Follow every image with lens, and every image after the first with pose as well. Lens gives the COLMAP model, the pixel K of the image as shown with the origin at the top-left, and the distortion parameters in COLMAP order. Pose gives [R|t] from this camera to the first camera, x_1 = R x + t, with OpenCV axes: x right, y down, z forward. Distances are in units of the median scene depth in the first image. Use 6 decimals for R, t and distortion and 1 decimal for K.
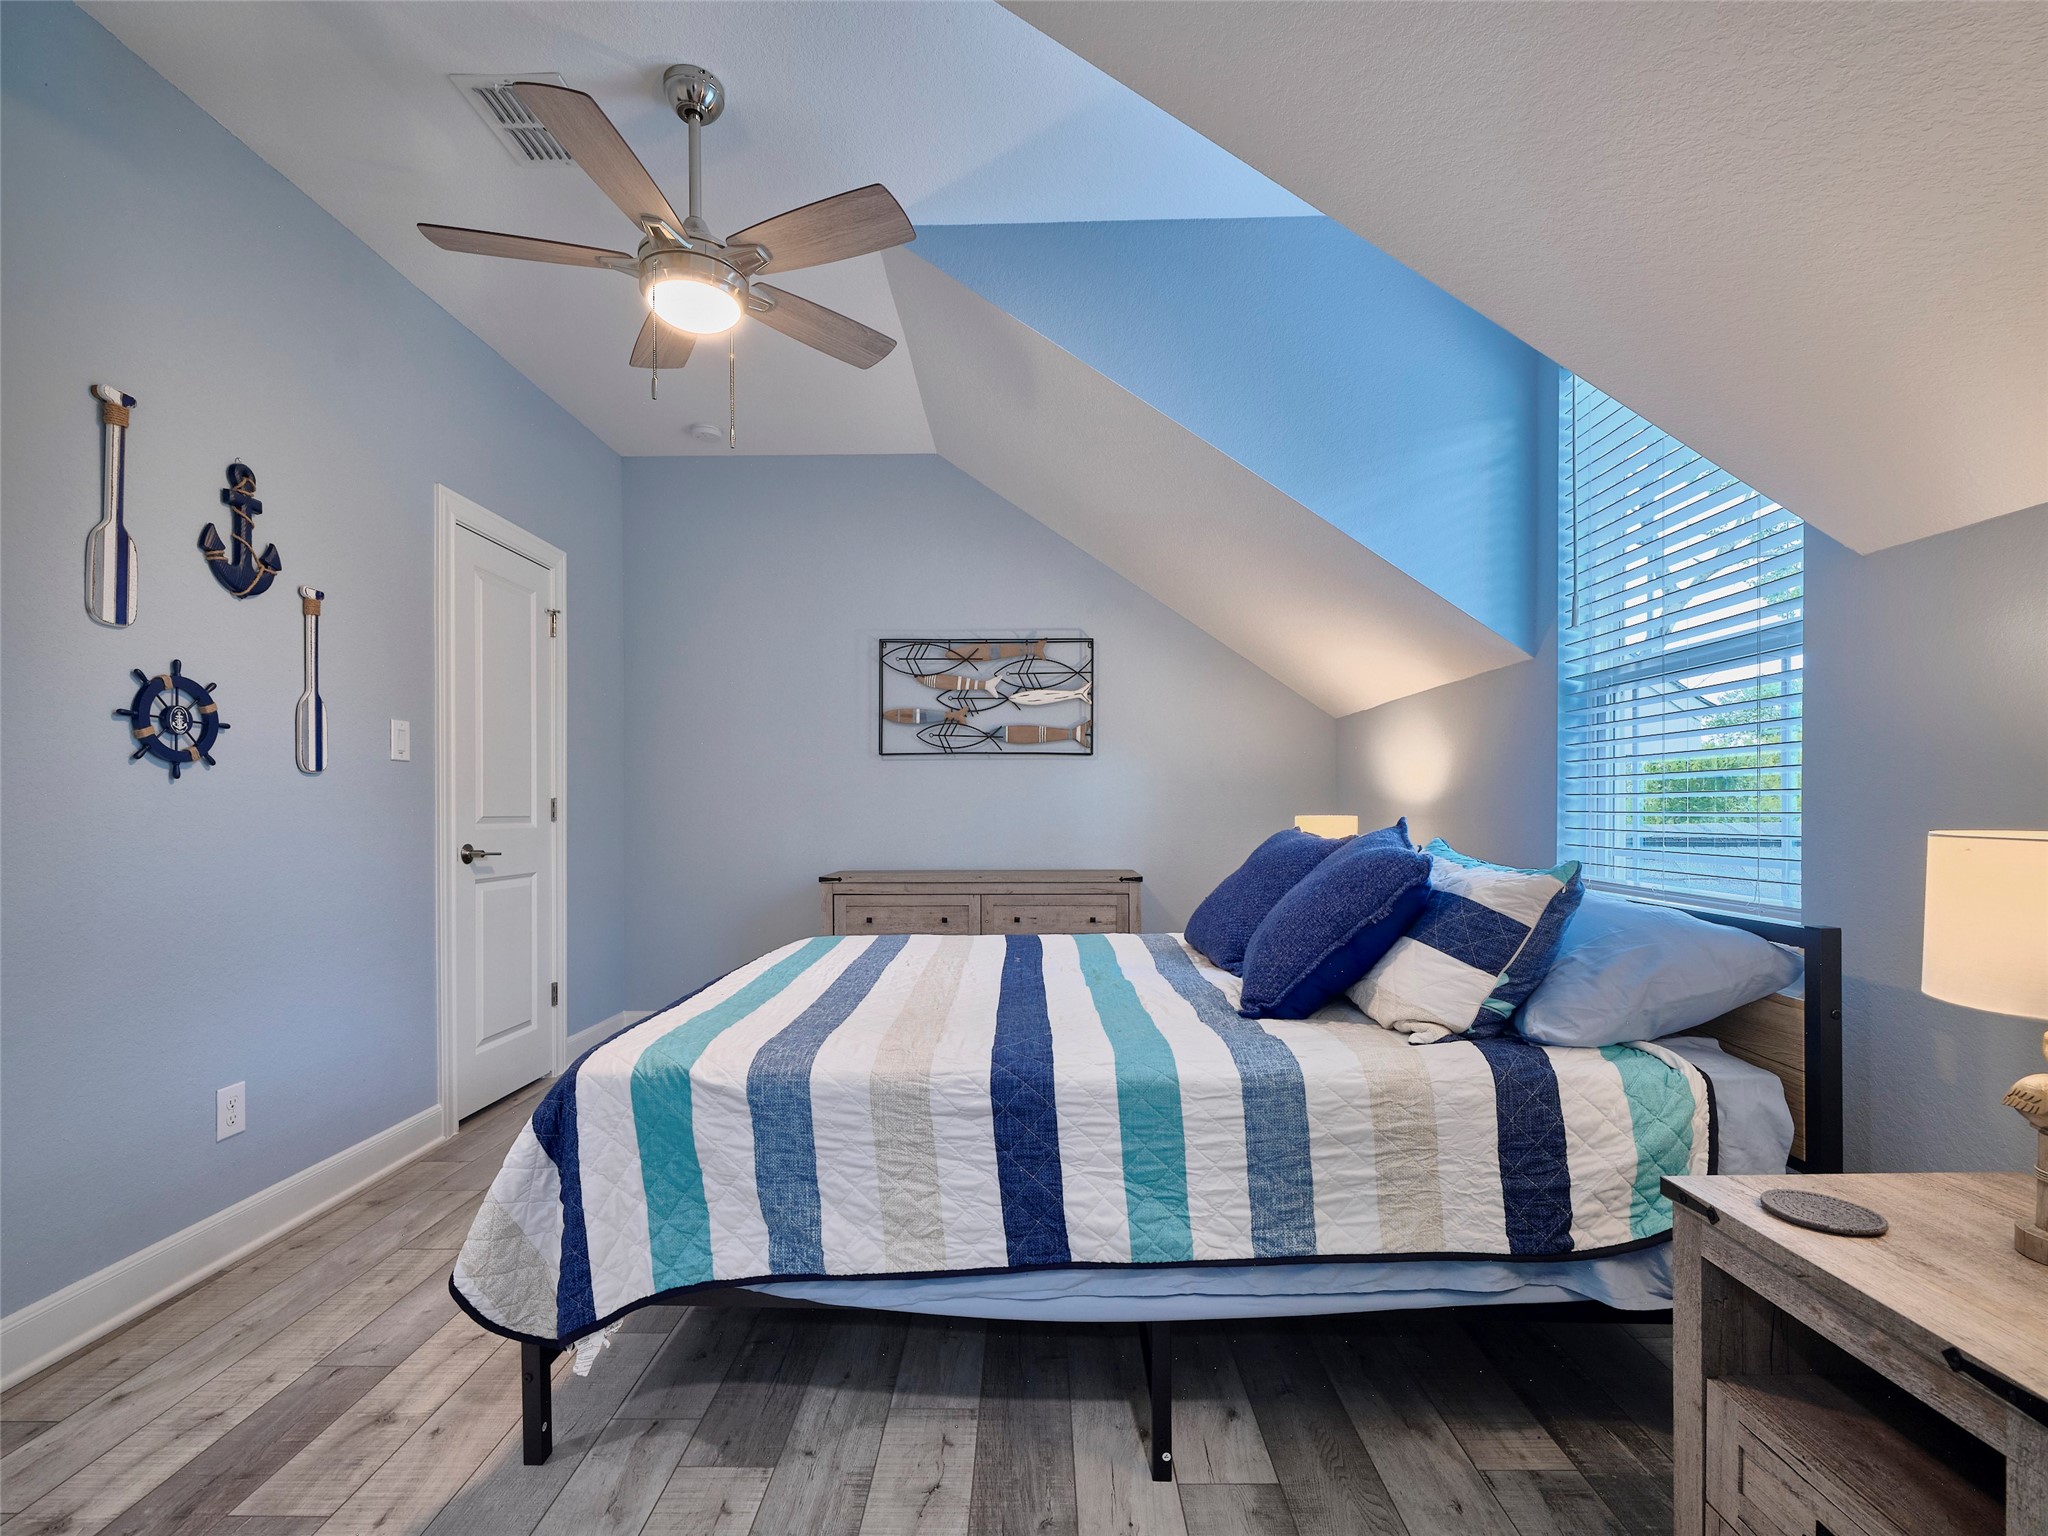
lens RADIAL K [[928.4, 0, 1021.1], [0, 928.4, 790.2], [0, 0, 1]] dist [-0.005095, 0.002315]
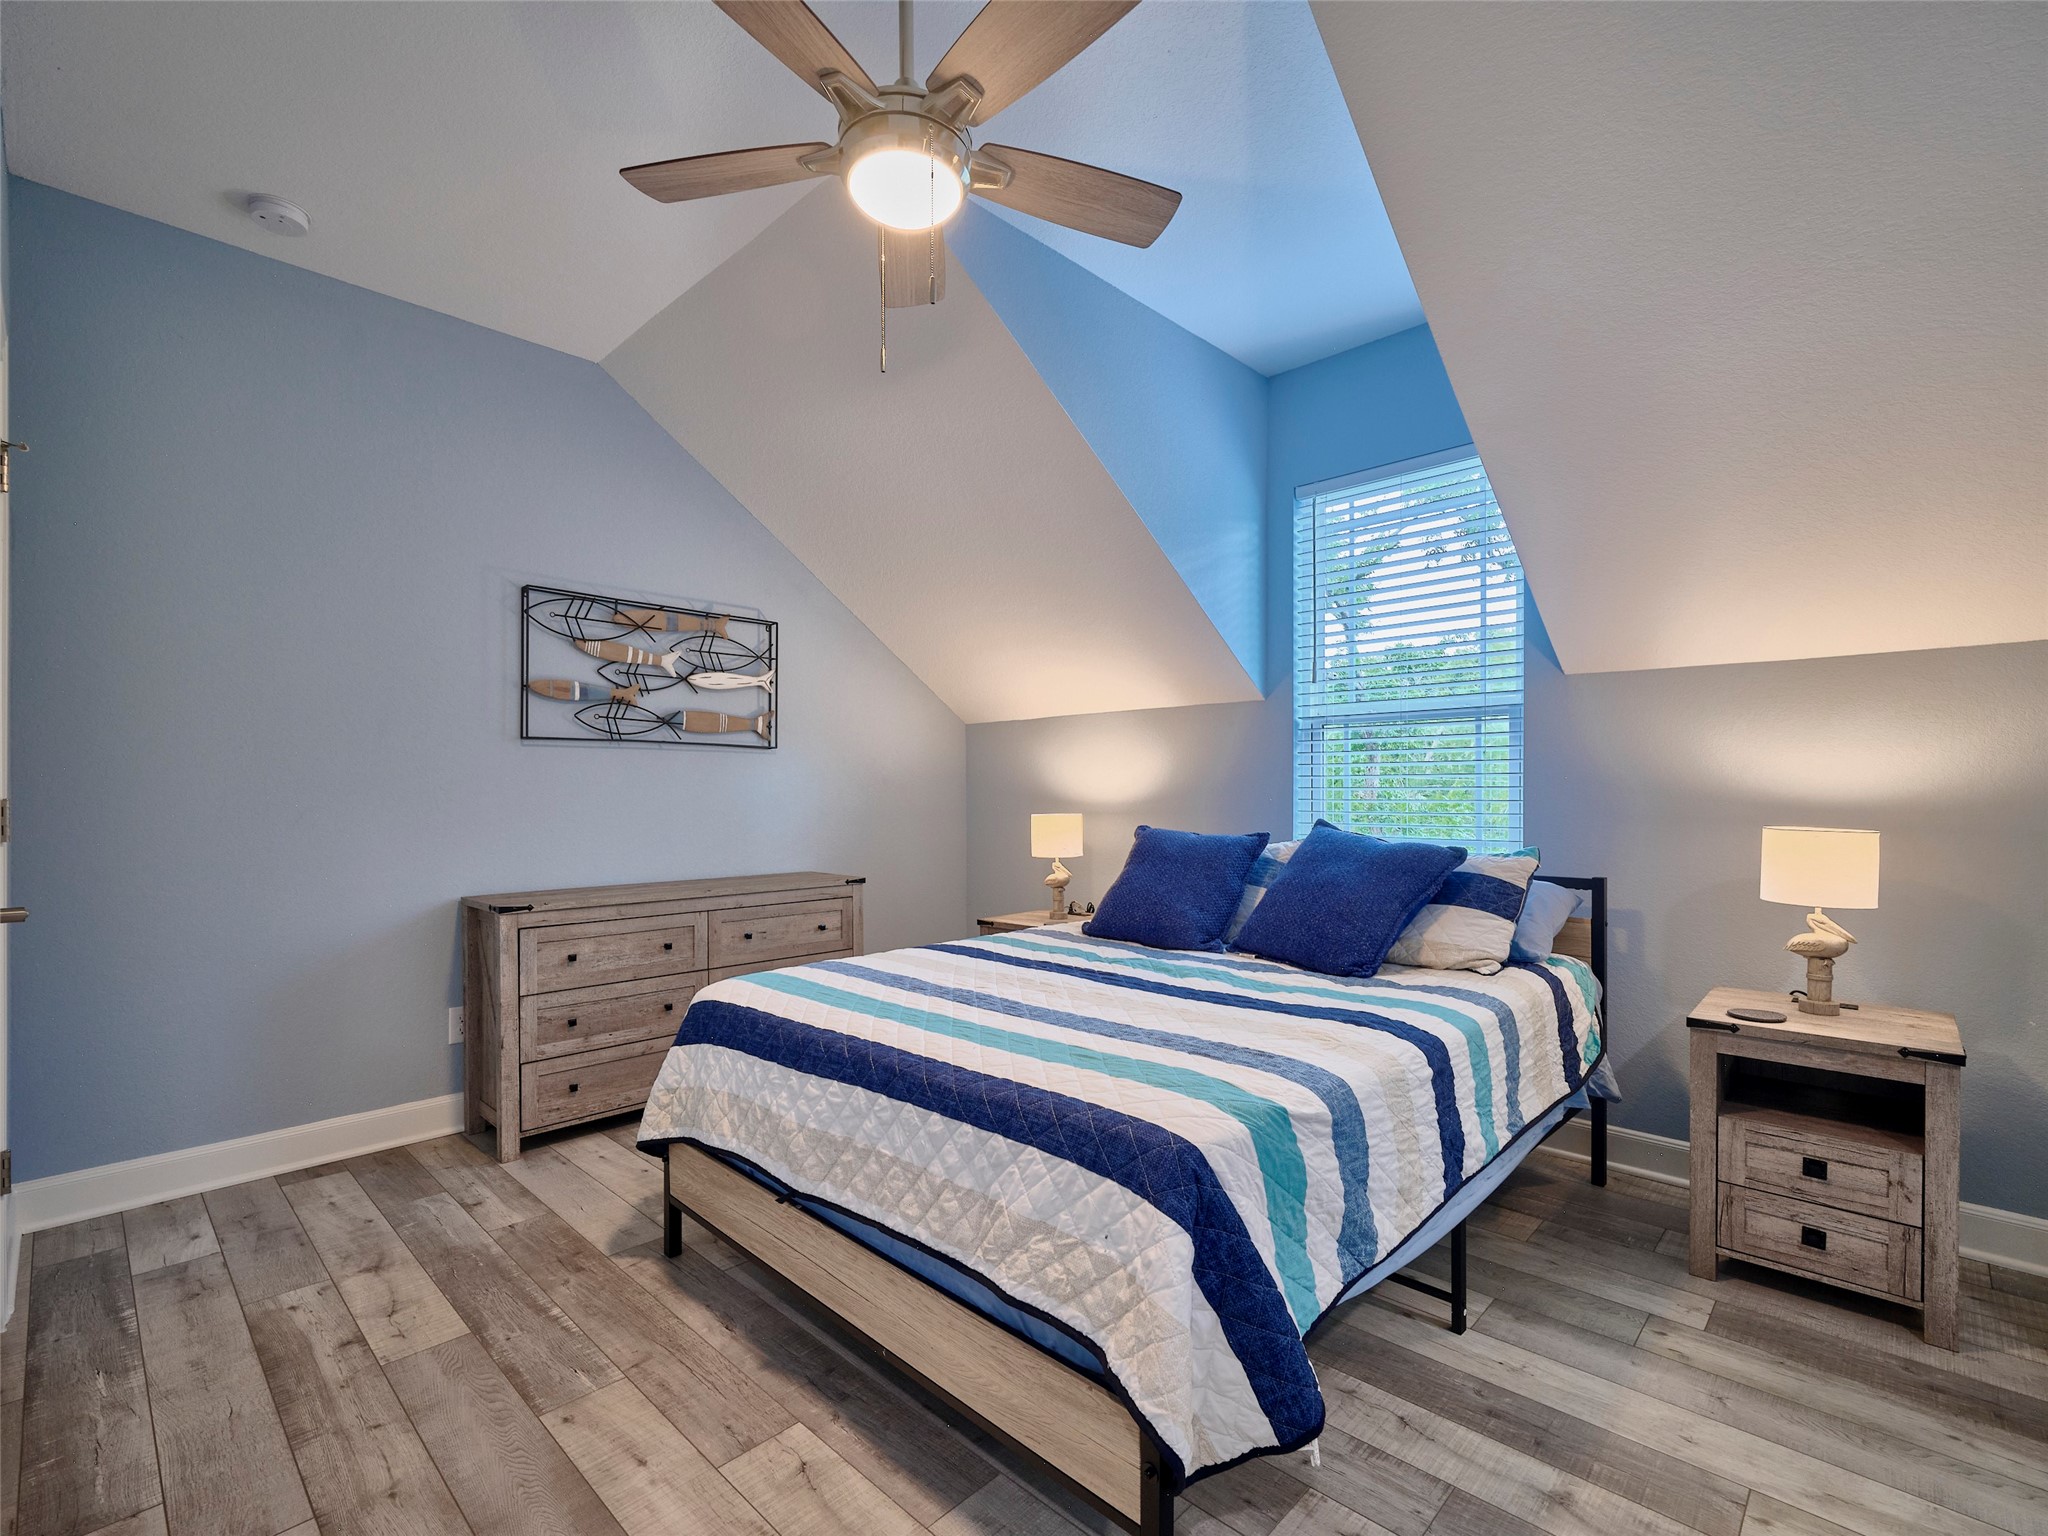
lens RADIAL K [[928.4, 0, 1022.7], [0, 928.4, 775.6], [0, 0, 1]] dist [-0.005095, 0.002315]
pose [[0.682633, 0.014765, 0.730612, -0.424611], [-0.014450, 0.999873, -0.006706, -0.009015], [-0.730619, -0.005980, 0.682760, 0.191850]]
